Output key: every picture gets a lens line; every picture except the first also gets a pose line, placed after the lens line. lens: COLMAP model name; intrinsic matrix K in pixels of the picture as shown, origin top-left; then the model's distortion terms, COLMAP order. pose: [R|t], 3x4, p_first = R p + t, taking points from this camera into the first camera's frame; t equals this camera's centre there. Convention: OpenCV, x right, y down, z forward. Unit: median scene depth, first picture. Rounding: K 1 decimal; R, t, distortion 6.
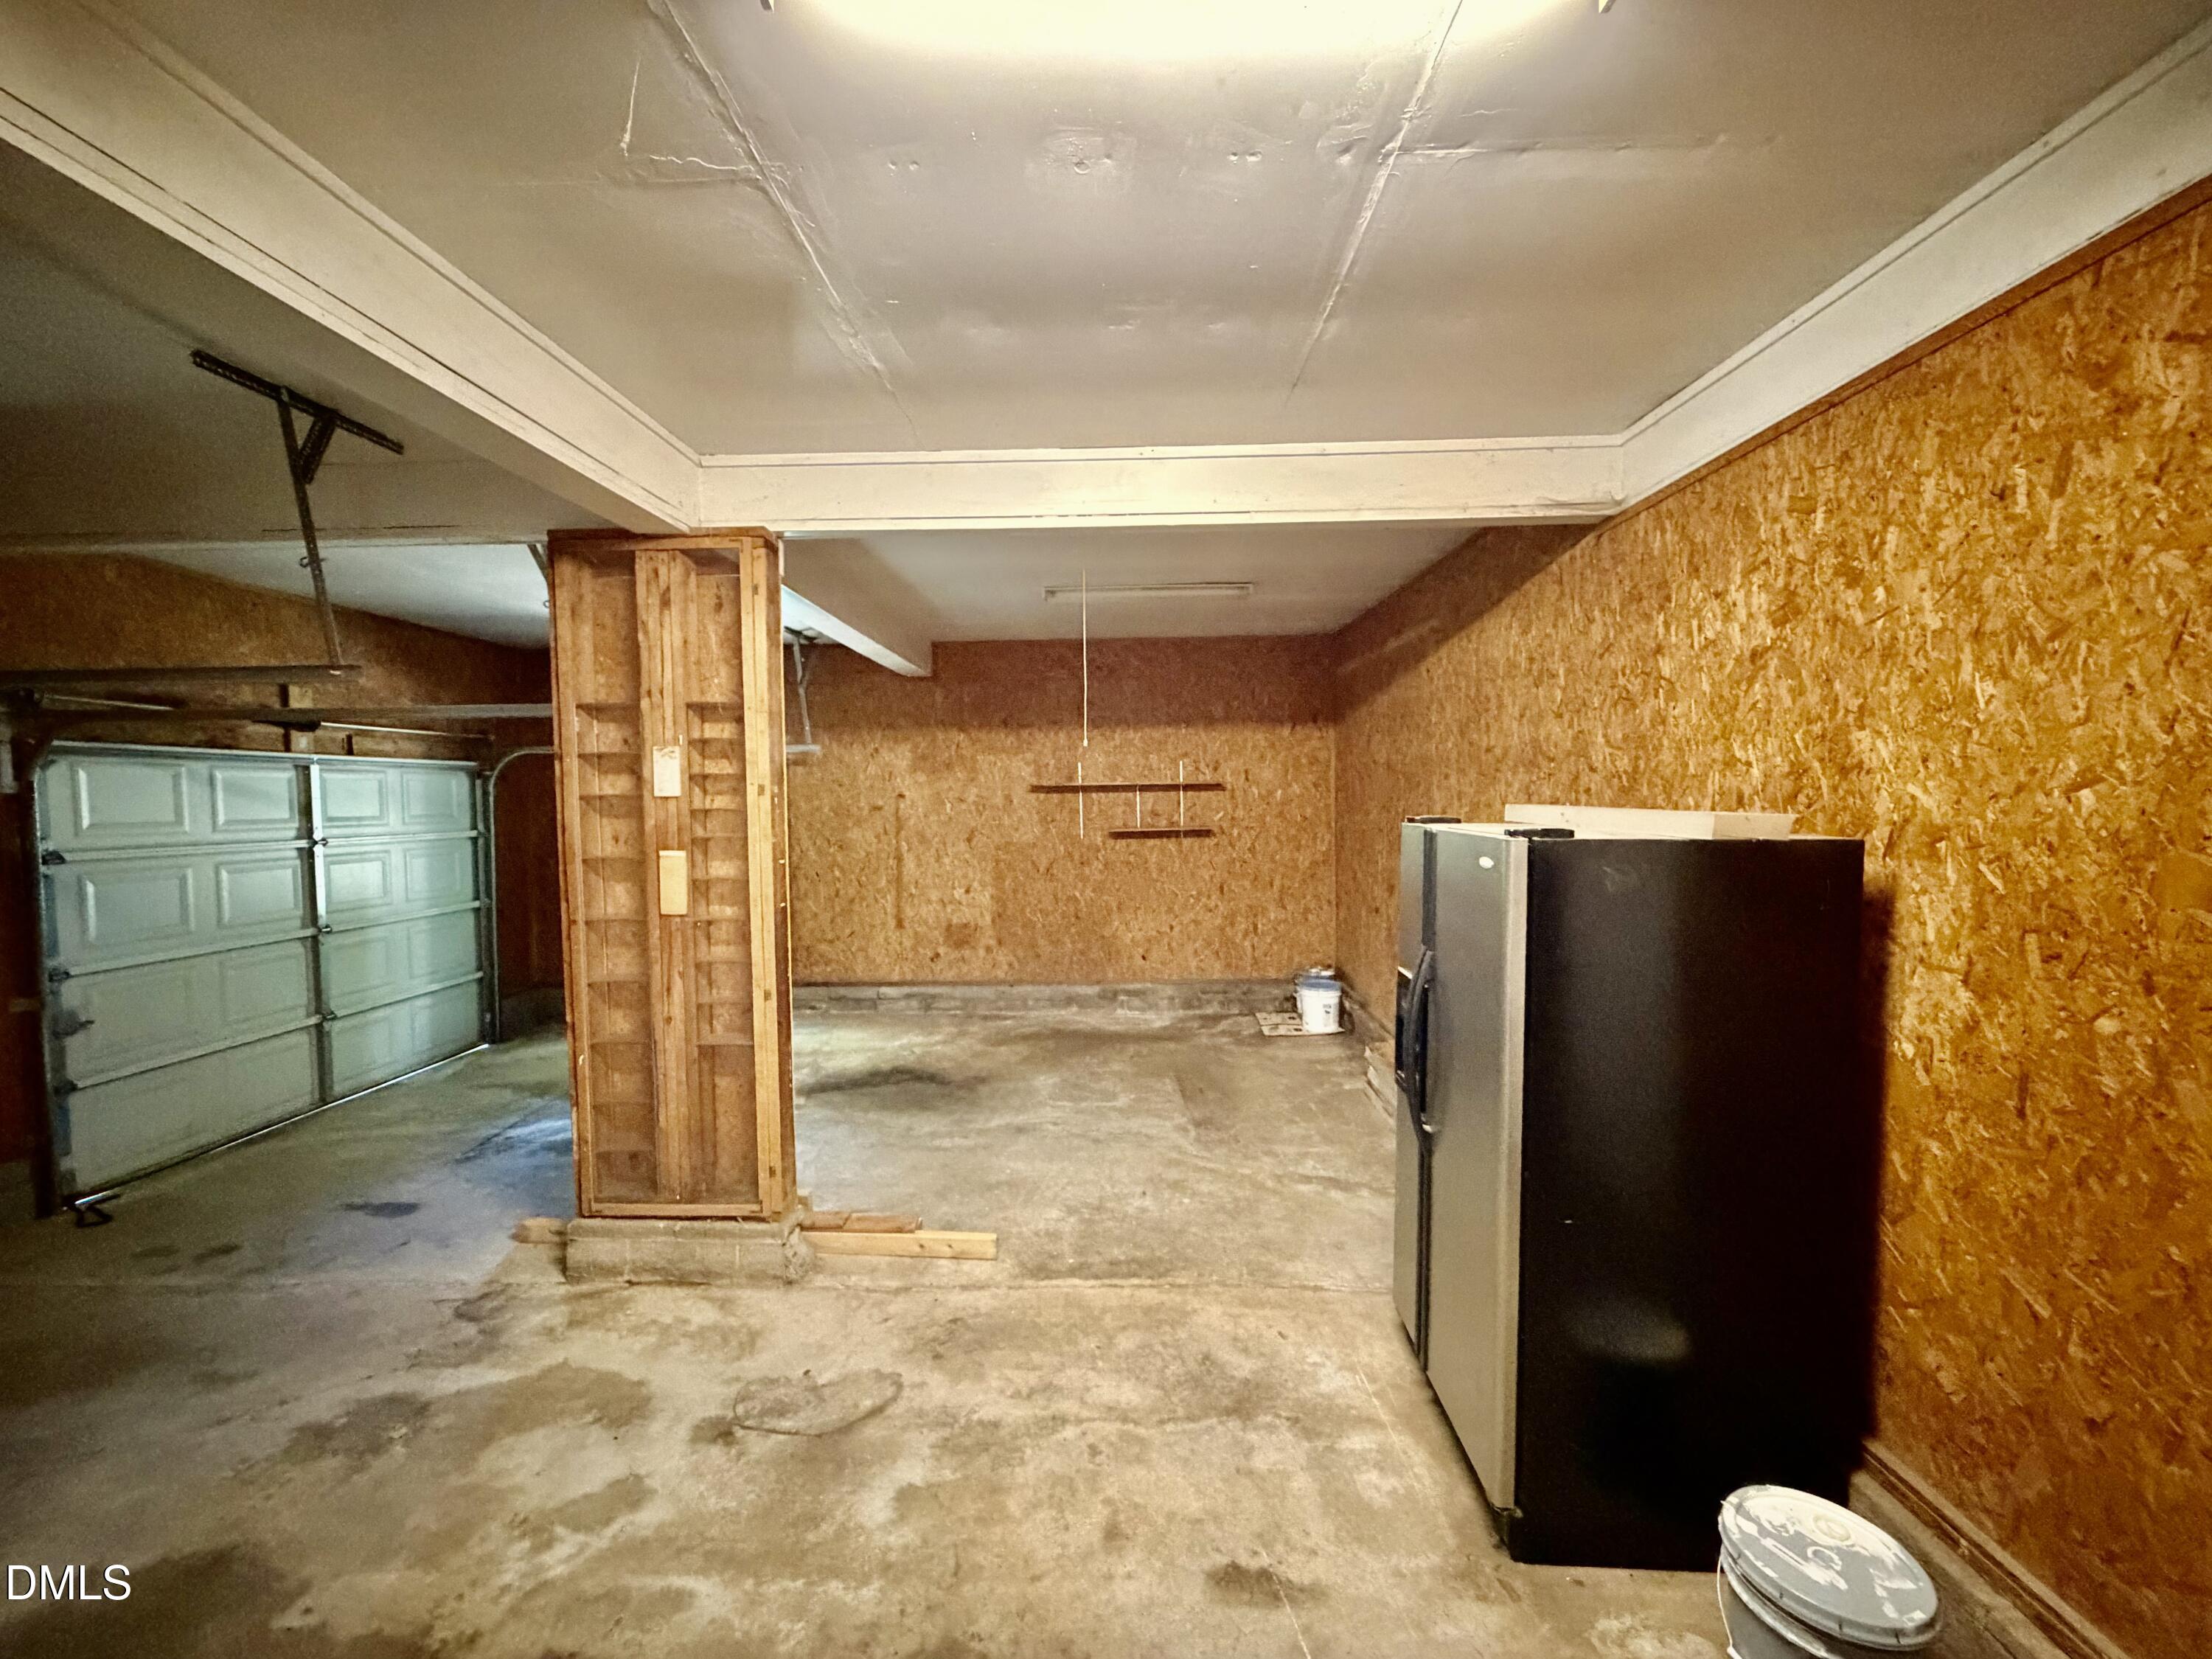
lens RADIAL K [[884.8, 0, 1100.6], [0, 884.8, 838.1], [0, 0, 1]] dist [0.000724, 0.000650]
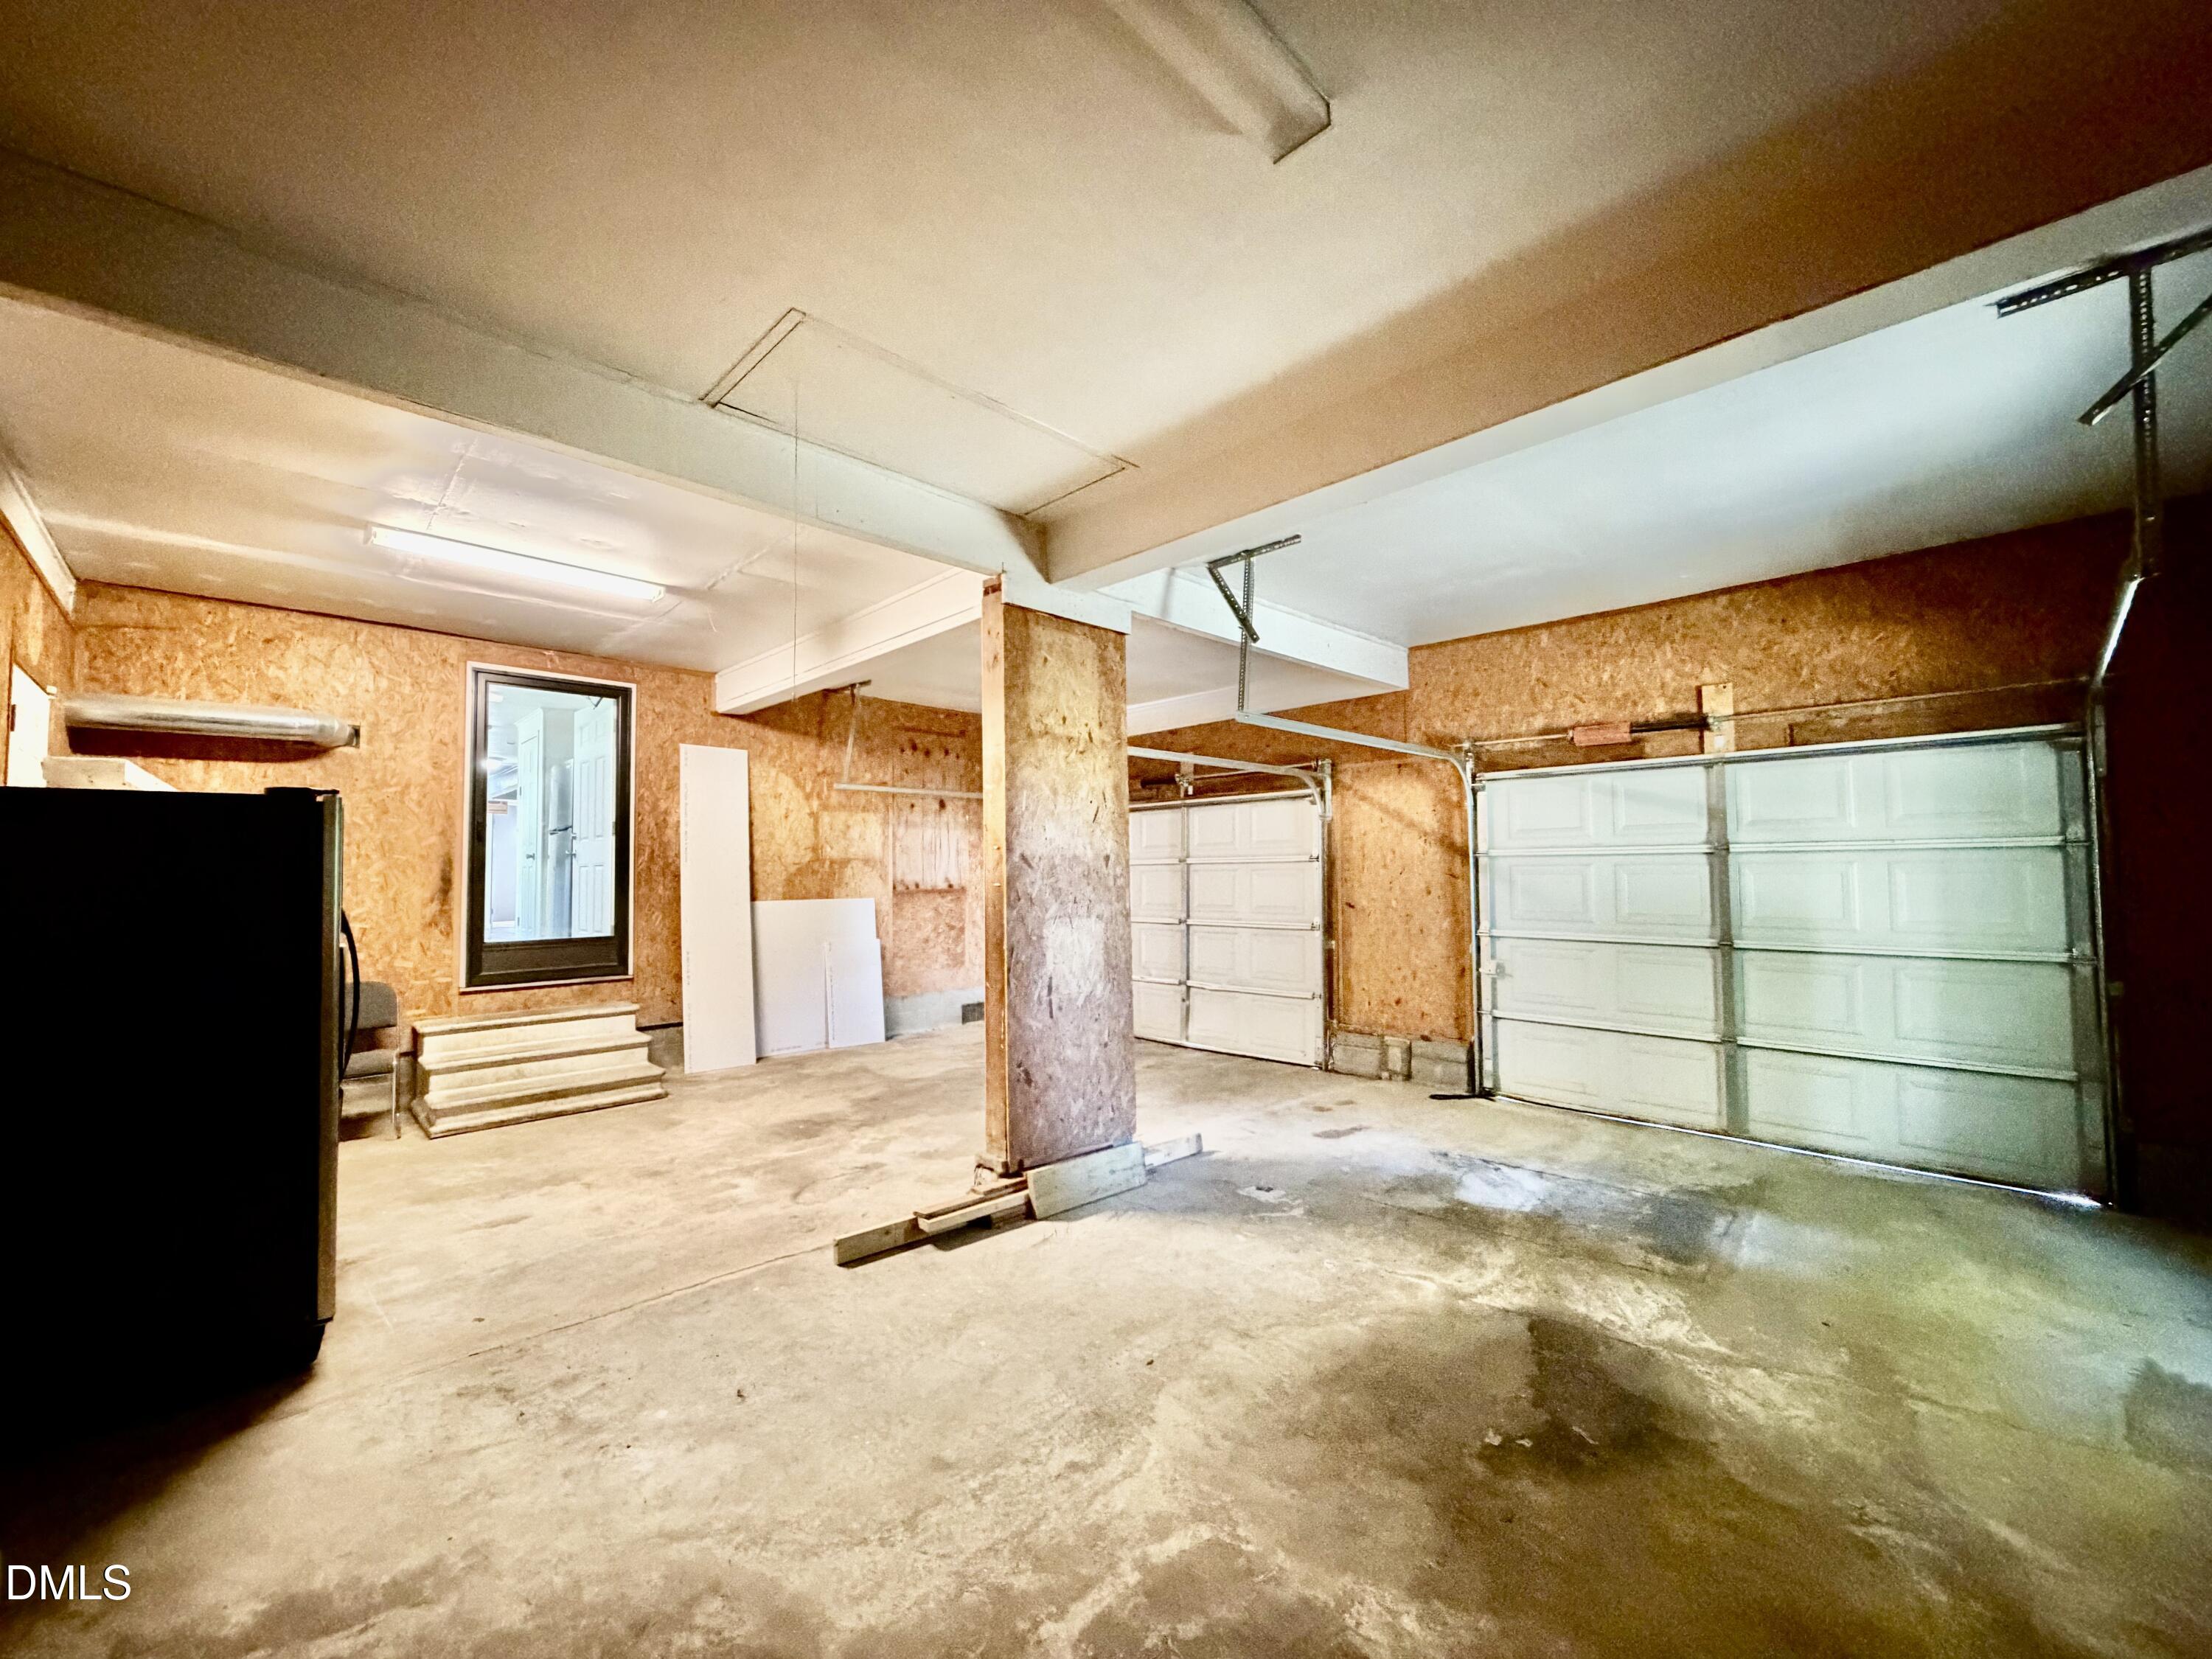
lens RADIAL K [[884.8, 0, 1099.1], [0, 884.8, 826.5], [0, 0, 1]] dist [0.000724, 0.000650]
pose [[-0.698544, -0.022401, -0.715217, 0.396029], [-0.019815, 0.999732, -0.011959, 0.010929], [0.715293, 0.005818, -0.698801, 1.959083]]
